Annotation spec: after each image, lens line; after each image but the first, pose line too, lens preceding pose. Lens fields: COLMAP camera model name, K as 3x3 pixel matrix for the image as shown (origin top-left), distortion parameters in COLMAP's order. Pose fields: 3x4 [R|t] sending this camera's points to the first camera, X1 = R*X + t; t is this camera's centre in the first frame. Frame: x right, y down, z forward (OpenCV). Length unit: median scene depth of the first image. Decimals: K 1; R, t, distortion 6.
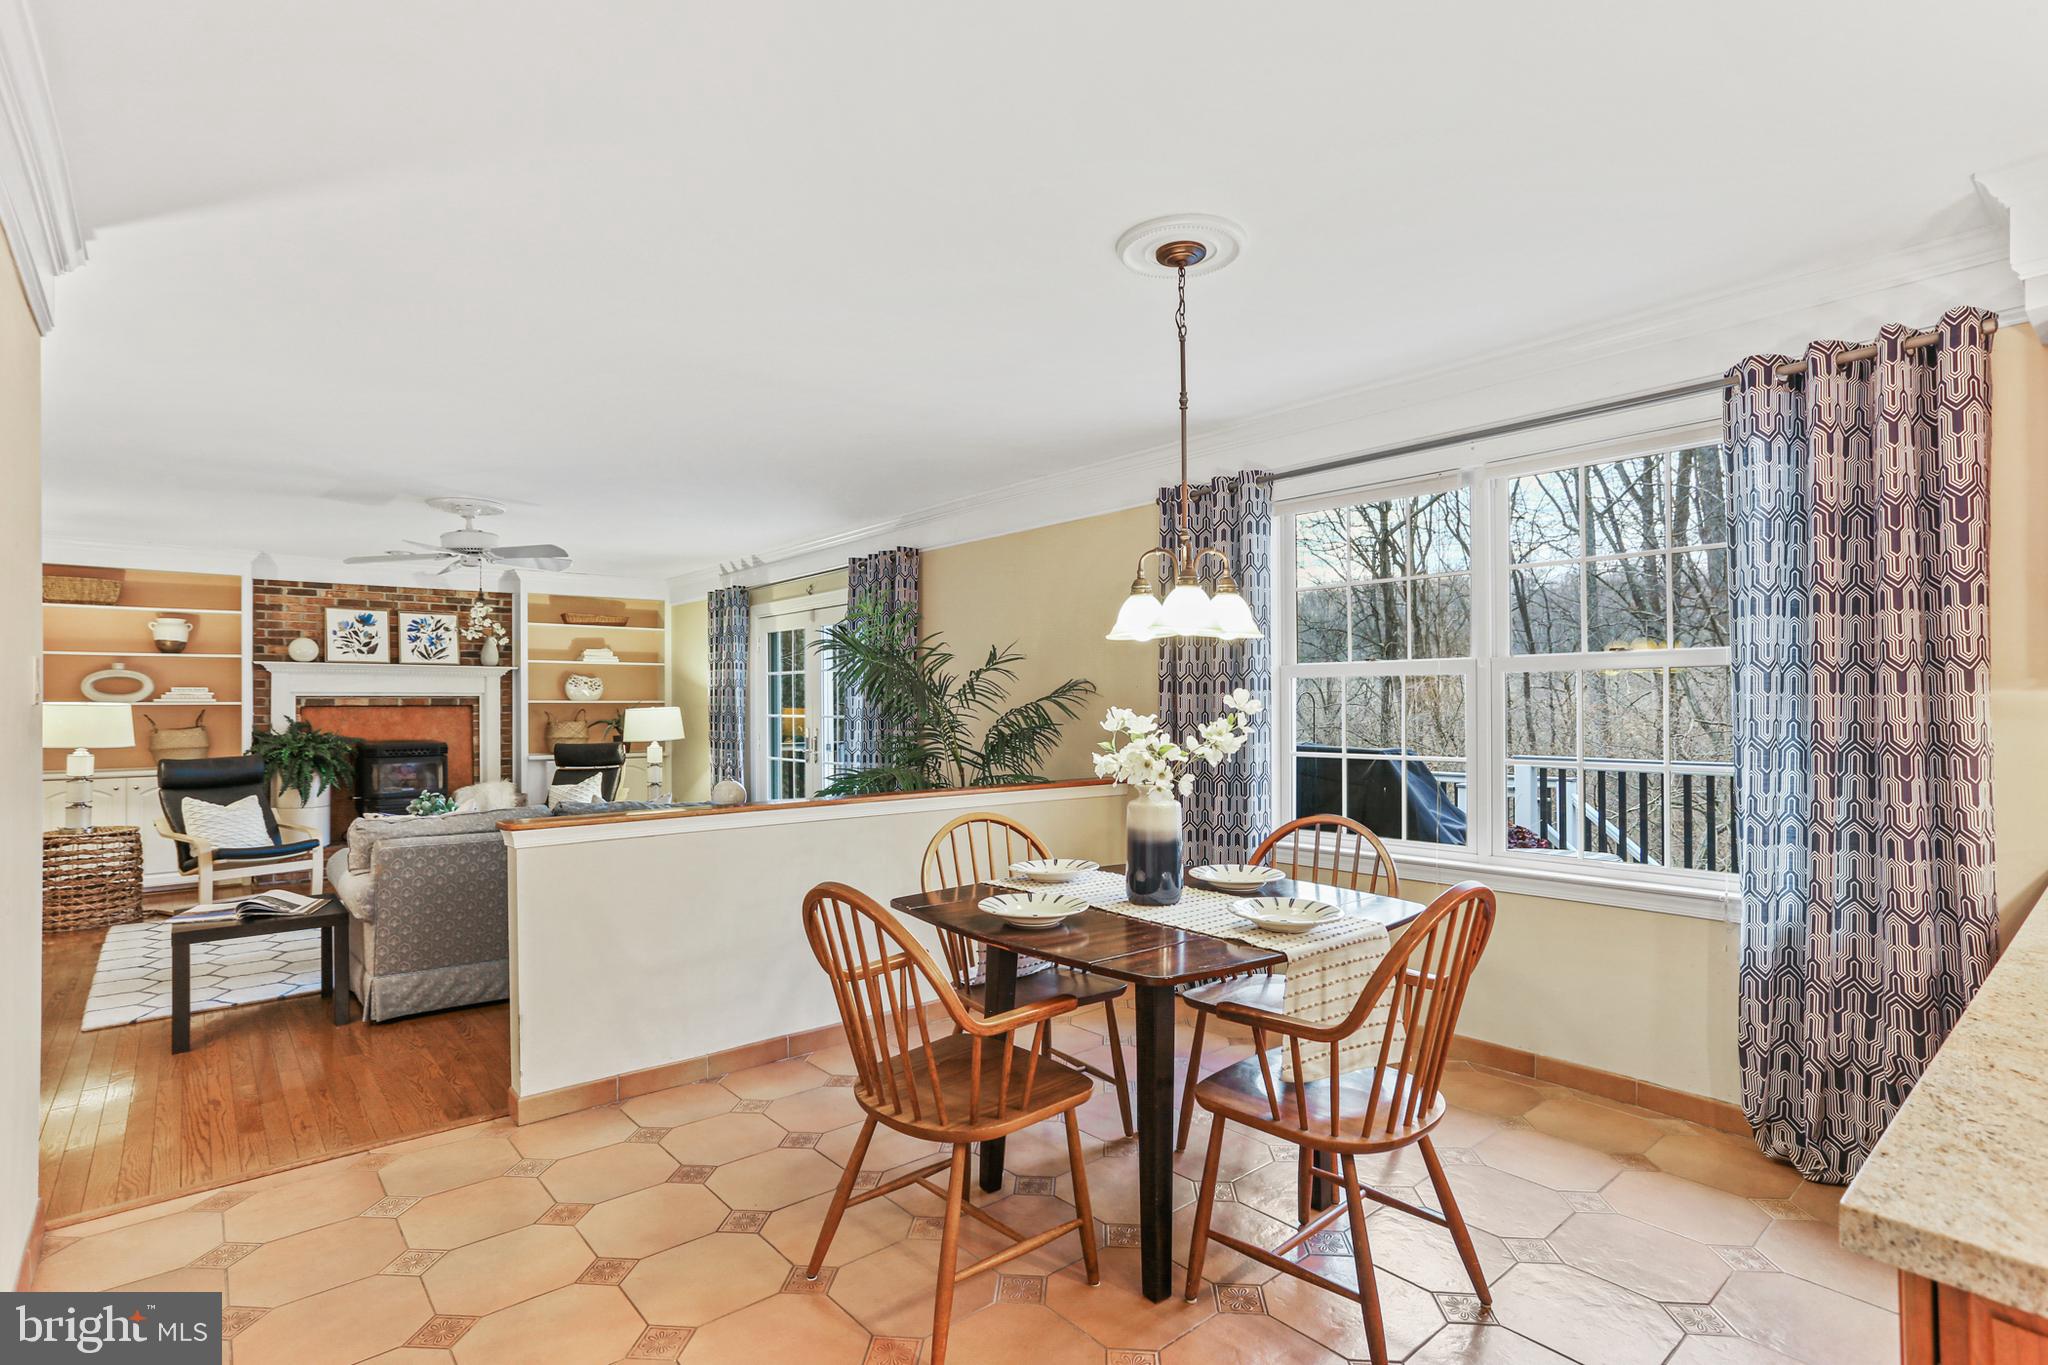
lens RADIAL K [[994.9, 0, 1026.6], [0, 994.9, 689.1], [0, 0, 1]] dist [-0.000770, 0.000311]
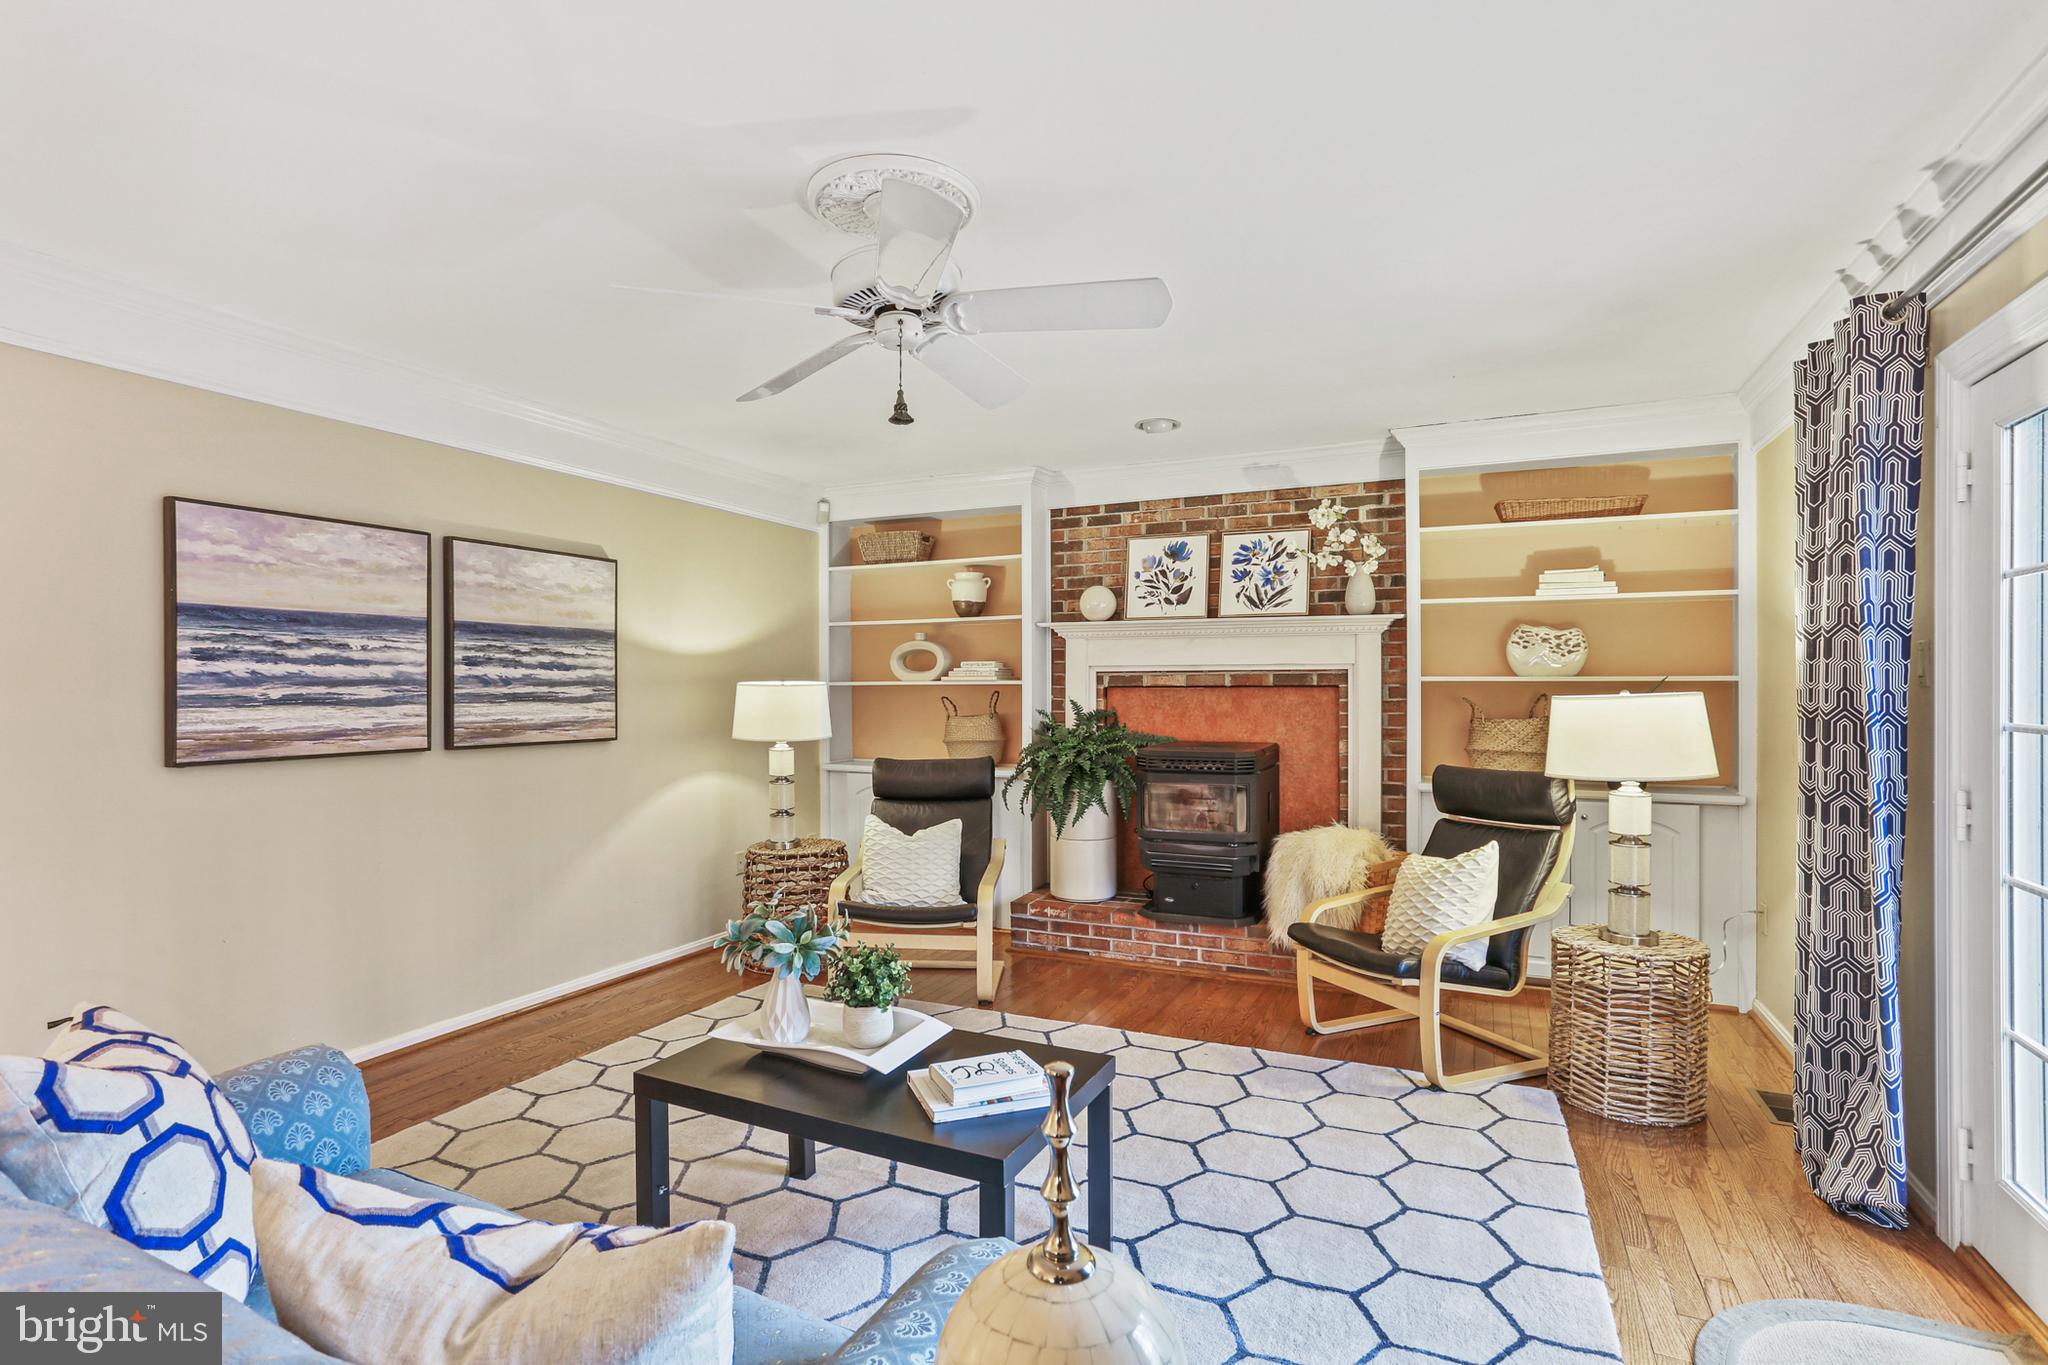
lens RADIAL K [[994.9, 0, 1026.6], [0, 994.9, 689.1], [0, 0, 1]] dist [-0.000770, 0.000311]
pose [[0.426479, 0.006353, -0.904475, -0.125037], [0.013678, 0.999816, 0.013472, 0.008700], [0.904394, -0.018116, 0.426313, 0.631663]]
